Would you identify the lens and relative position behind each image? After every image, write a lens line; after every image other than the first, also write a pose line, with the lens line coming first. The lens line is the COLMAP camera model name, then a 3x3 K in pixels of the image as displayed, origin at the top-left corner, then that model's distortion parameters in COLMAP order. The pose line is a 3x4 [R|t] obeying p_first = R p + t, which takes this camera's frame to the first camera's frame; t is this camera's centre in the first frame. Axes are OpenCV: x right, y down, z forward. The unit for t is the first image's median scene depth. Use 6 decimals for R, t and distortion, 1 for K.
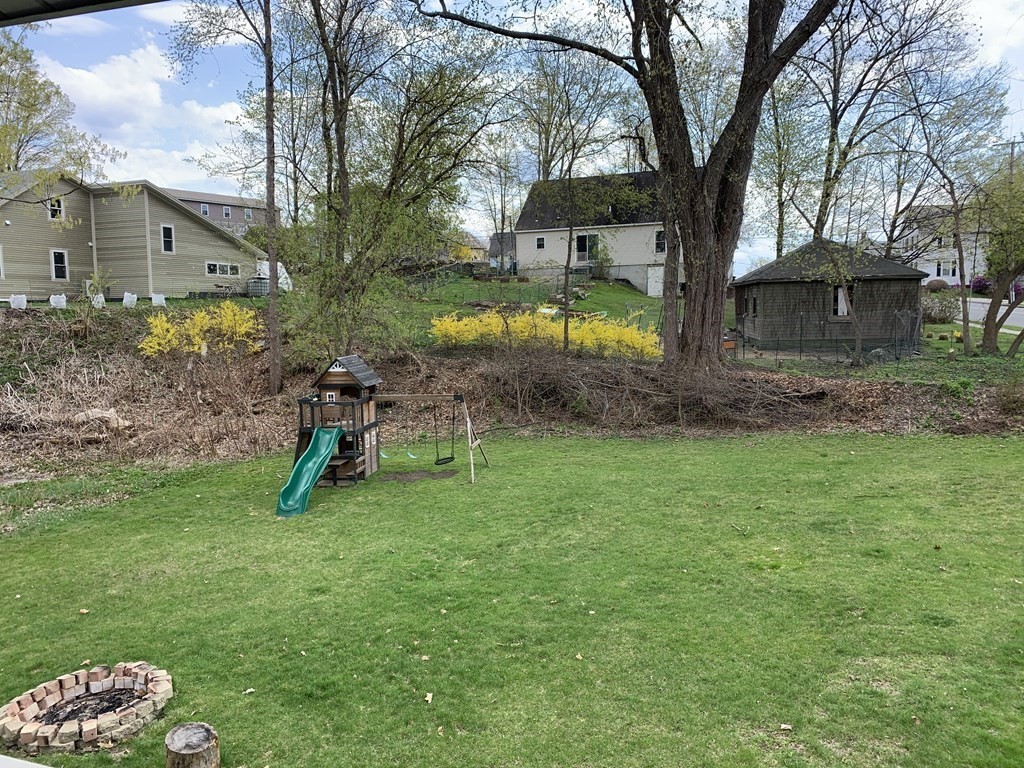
lens RADIAL K [[786.0, 0, 512.0], [0, 786.0, 384.0], [0, 0, 1]] dist [0.027698, -0.007784]
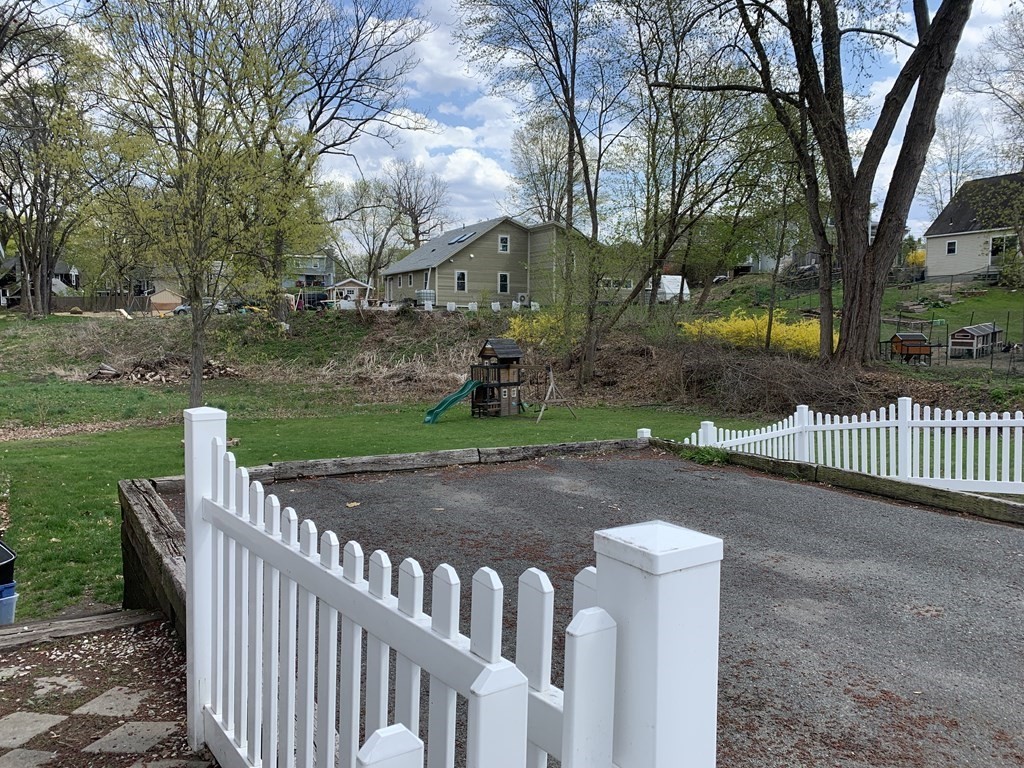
lens RADIAL K [[769.8, 0, 512.0], [0, 769.8, 384.0], [0, 0, 1]] dist [0.093574, -0.110452]
pose [[0.752494, 0.069891, -0.654880, 0.607547], [-0.078174, 0.996802, 0.016556, 0.020342], [0.653943, 0.038736, 0.755552, -0.109471]]
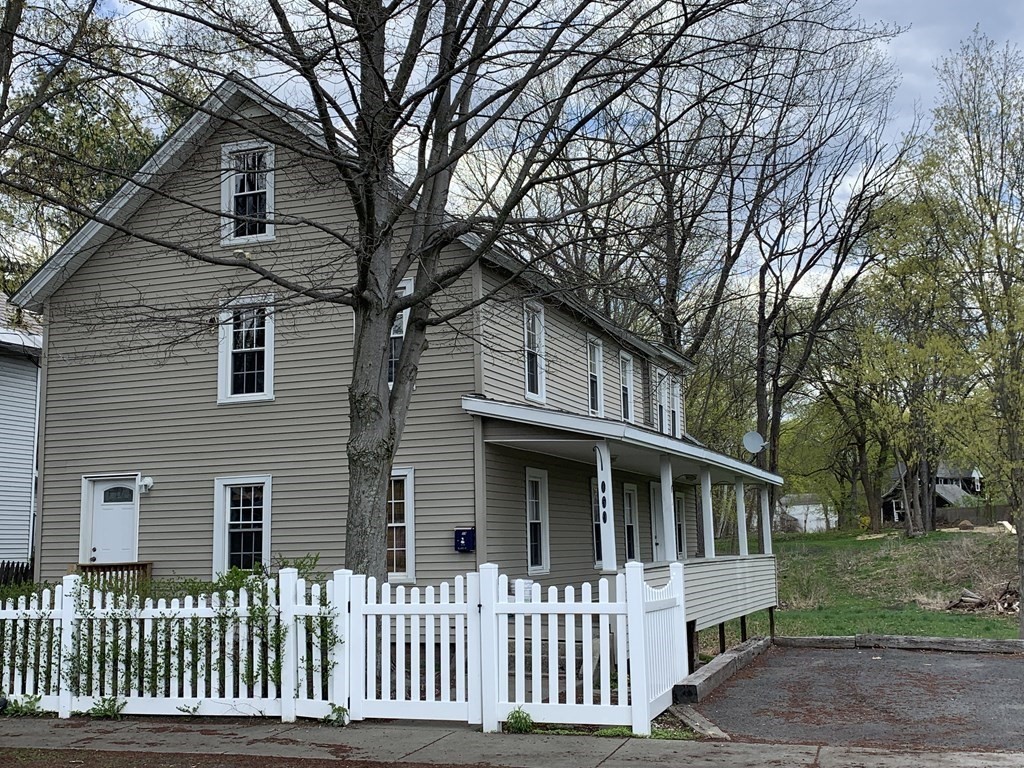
lens RADIAL K [[1163.3, 0, 512.0], [0, 1163.3, 384.0], [0, 0, 1]] dist [0.009989, 0.011728]
pose [[-0.062043, -0.124072, -0.990332, 0.998285], [-0.071905, 0.990221, -0.119553, 0.017878], [0.995480, 0.063792, -0.070358, -0.090676]]
